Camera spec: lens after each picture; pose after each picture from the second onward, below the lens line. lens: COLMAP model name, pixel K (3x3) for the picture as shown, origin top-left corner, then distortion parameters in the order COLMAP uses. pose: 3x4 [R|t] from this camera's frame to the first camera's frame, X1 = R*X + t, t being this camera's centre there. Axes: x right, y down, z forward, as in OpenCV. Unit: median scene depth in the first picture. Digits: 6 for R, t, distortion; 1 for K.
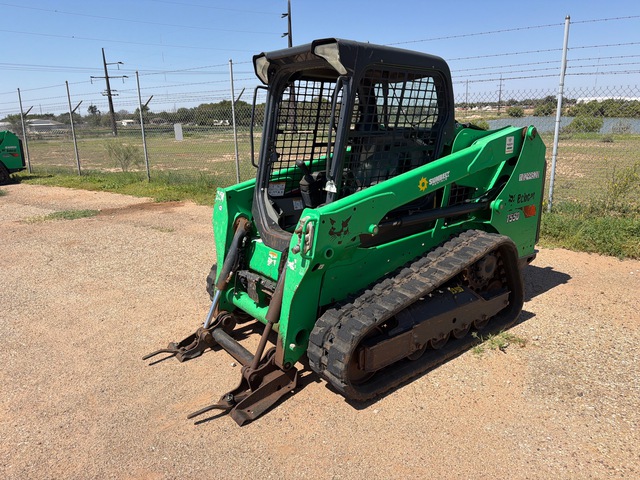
lens RADIAL K [[445.1, 0, 322.5], [0, 445.1, 242.5], [0, 0, 1]] dist [-0.000608, 0.002538]
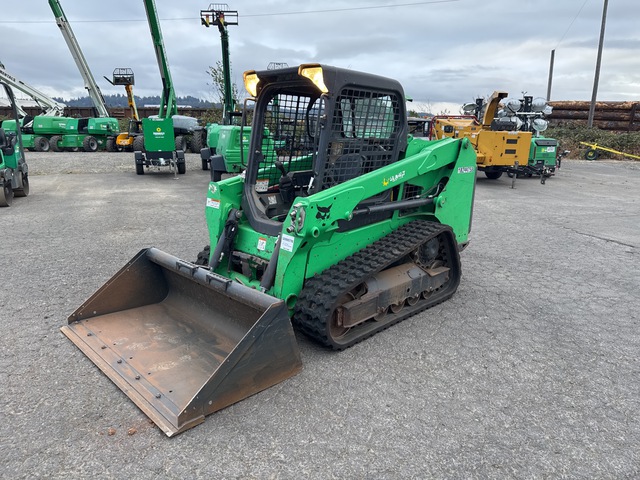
lens RADIAL K [[438.5, 0, 322.7], [0, 438.5, 245.9], [0, 0, 1]] dist [0.024293, -0.000179]
pose [[0.991009, -0.006574, 0.133637, -0.105076], [0.008020, 0.999915, -0.010289, 0.058428], [-0.133558, 0.011268, 0.990977, -0.189016]]
